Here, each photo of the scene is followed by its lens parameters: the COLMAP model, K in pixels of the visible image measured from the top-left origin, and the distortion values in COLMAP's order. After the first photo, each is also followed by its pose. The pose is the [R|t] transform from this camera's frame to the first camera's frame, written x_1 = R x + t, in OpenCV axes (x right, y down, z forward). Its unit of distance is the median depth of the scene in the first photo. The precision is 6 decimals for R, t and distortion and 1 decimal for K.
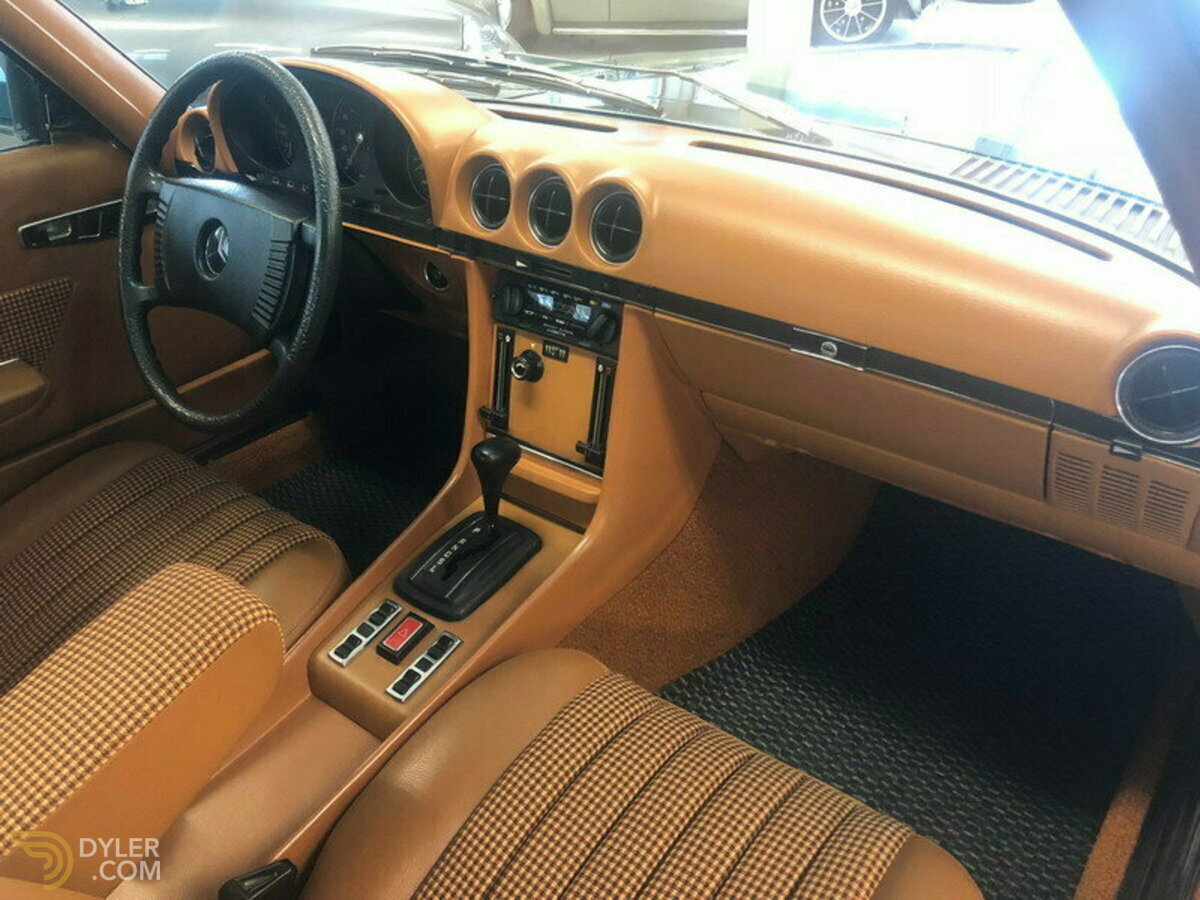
lens RADIAL K [[1021.5, 0, 603.6], [0, 1021.5, 431.4], [0, 0, 1]] dist [0.013624, -0.002716]
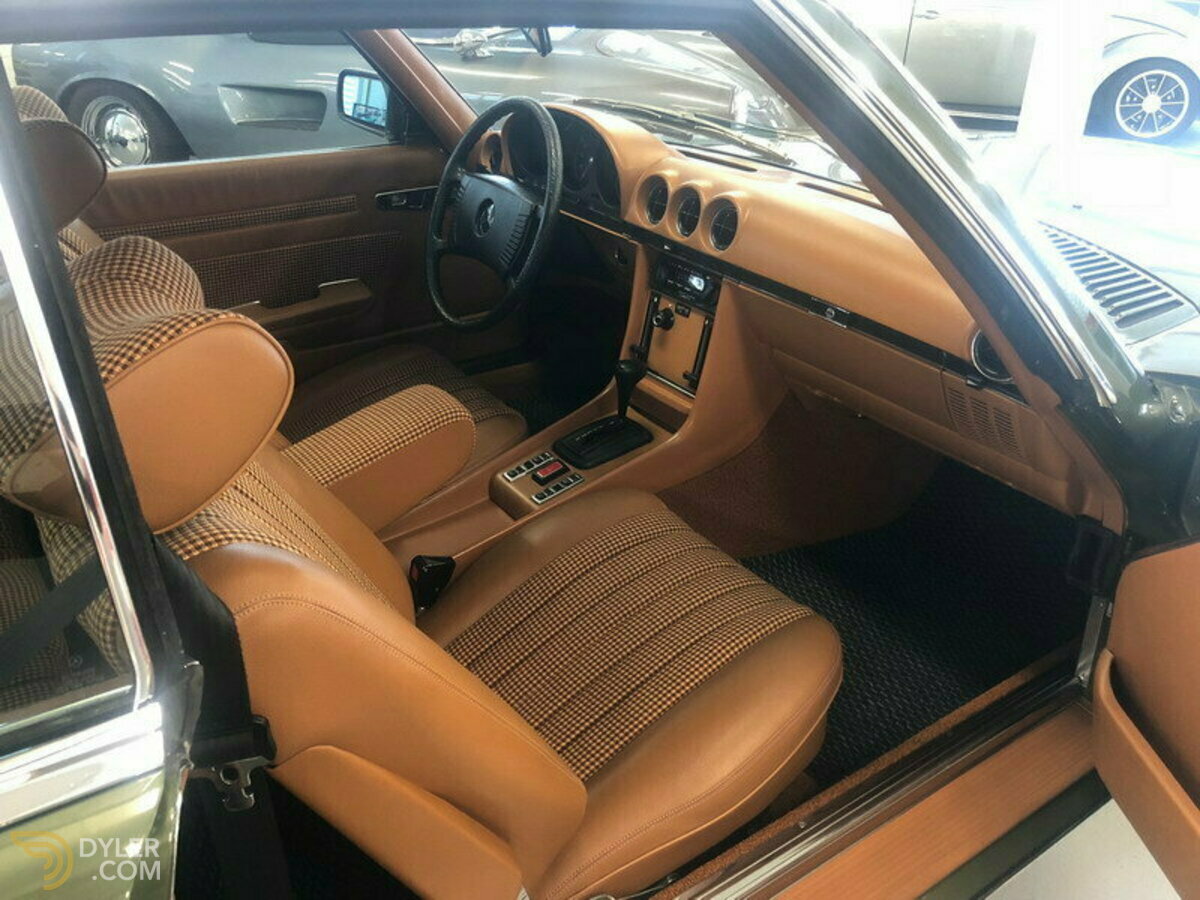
lens RADIAL K [[1062.6, 0, 600.0], [0, 1062.6, 450.0], [0, 0, 1]] dist [0.068973, -0.094768]
pose [[0.950122, 0.169502, -0.261797, 0.280282], [-0.182956, 0.982730, -0.027716, 0.188122], [0.252578, 0.074231, 0.964725, -0.518178]]
